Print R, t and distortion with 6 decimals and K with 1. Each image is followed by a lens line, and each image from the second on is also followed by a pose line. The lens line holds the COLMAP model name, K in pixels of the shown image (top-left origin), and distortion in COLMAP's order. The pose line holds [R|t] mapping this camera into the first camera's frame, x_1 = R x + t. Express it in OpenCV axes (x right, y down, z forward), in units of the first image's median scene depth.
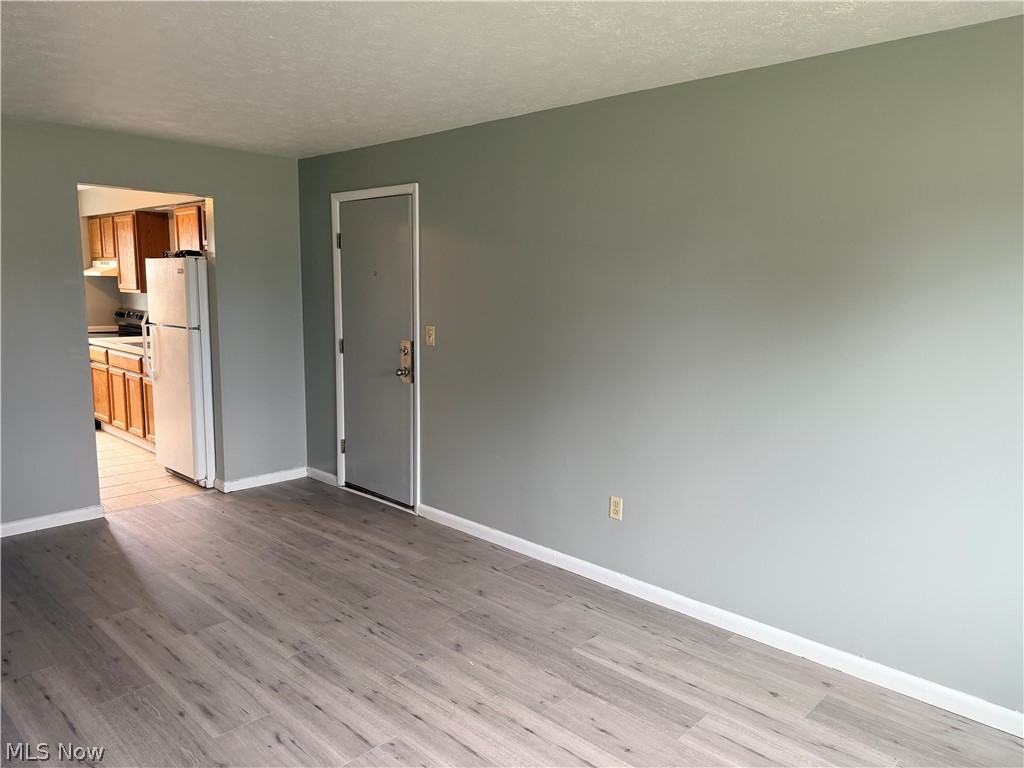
lens RADIAL K [[719.6, 0, 511.0], [0, 719.6, 381.4], [0, 0, 1]] dist [0.061984, -0.064066]
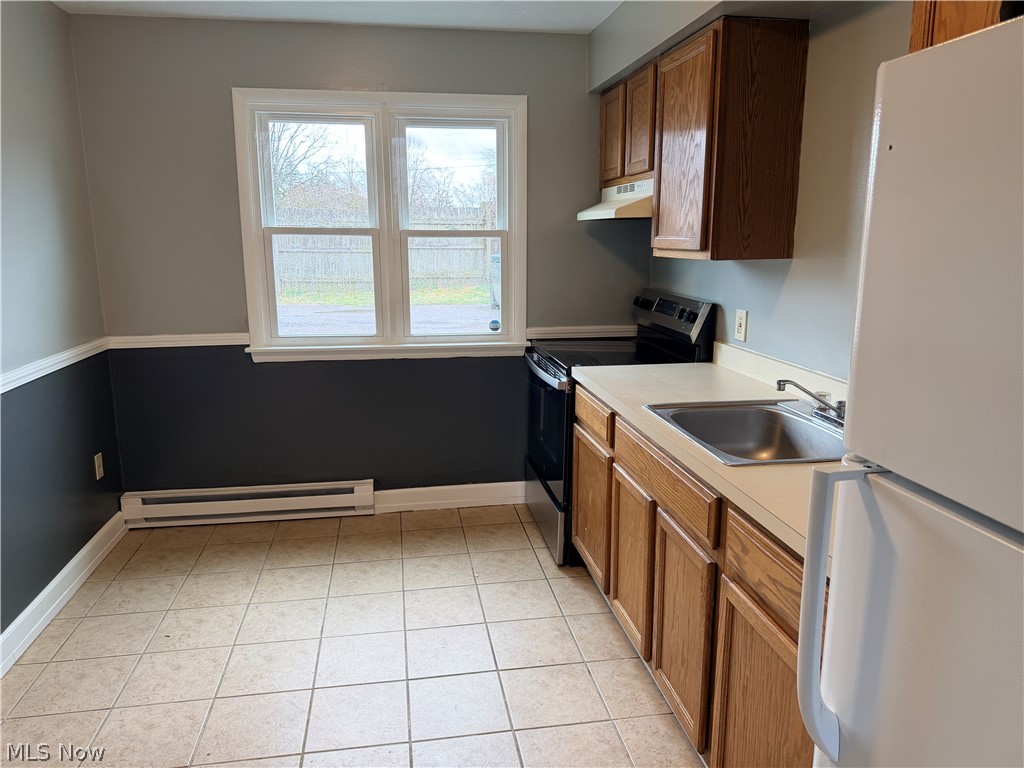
lens RADIAL K [[719.6, 0, 511.0], [0, 719.6, 381.4], [0, 0, 1]] dist [0.061984, -0.064066]
pose [[0.799813, 0.106435, -0.590738, -1.034490], [-0.071697, 0.994048, 0.082030, -0.235898], [0.595952, -0.023254, 0.802683, 1.831205]]
